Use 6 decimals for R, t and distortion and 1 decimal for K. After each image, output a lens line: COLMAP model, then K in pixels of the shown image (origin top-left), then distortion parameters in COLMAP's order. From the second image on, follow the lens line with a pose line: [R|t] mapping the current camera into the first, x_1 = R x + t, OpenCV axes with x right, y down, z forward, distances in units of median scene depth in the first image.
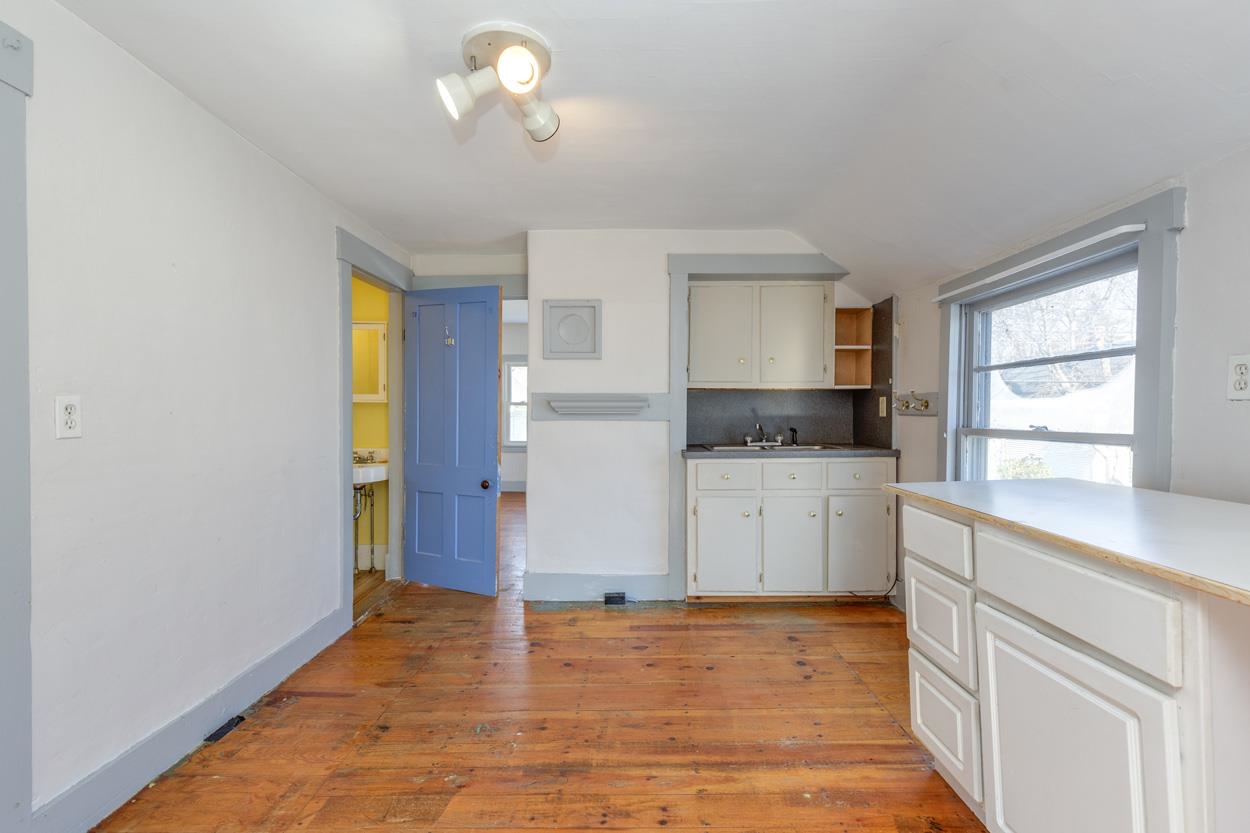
lens RADIAL K [[566.0, 0, 633.8], [0, 566.0, 415.9], [0, 0, 1]] dist [0.008797, -0.002388]
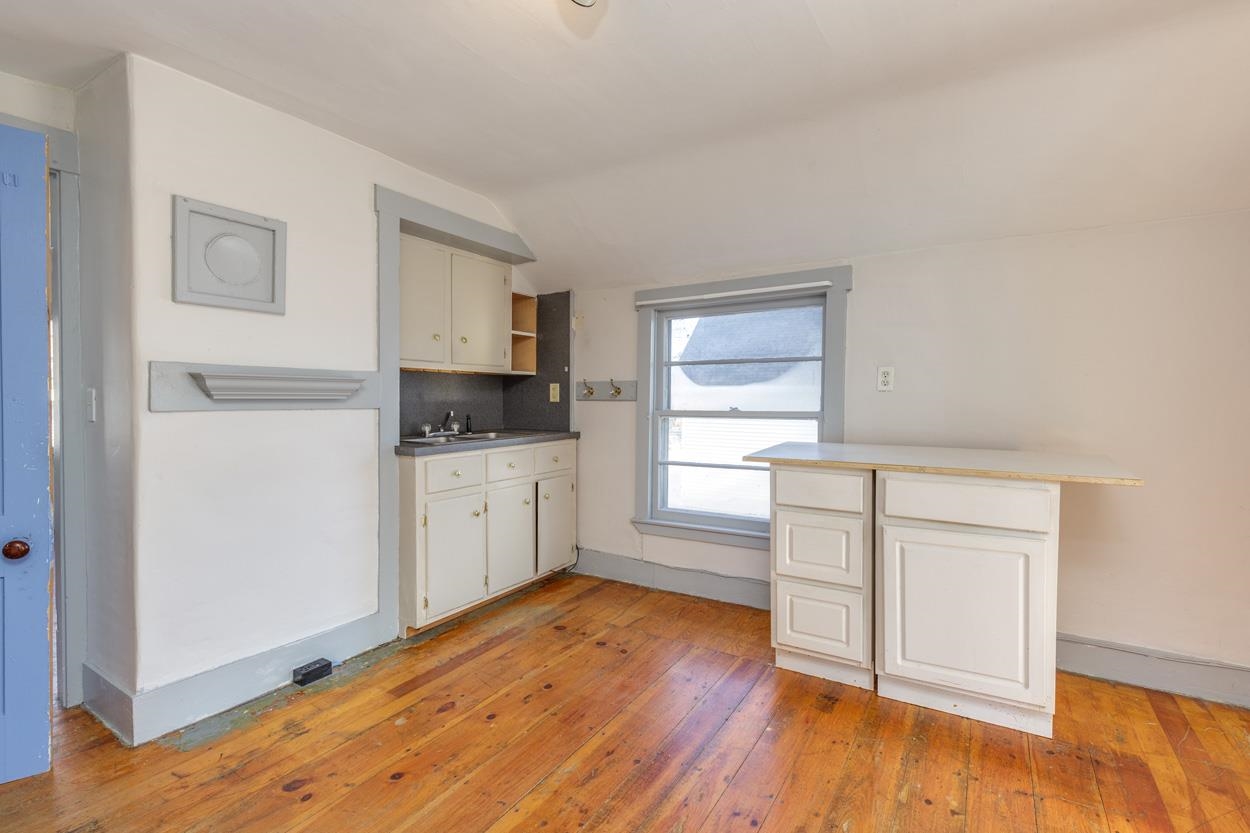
lens RADIAL K [[566.0, 0, 635.8], [0, 566.0, 413.6], [0, 0, 1]] dist [0.008797, -0.002388]
pose [[0.521360, -0.022466, 0.853041, -0.415252], [0.004533, 0.999712, 0.023559, -0.000854], [-0.853325, -0.008415, 0.521311, 0.326227]]
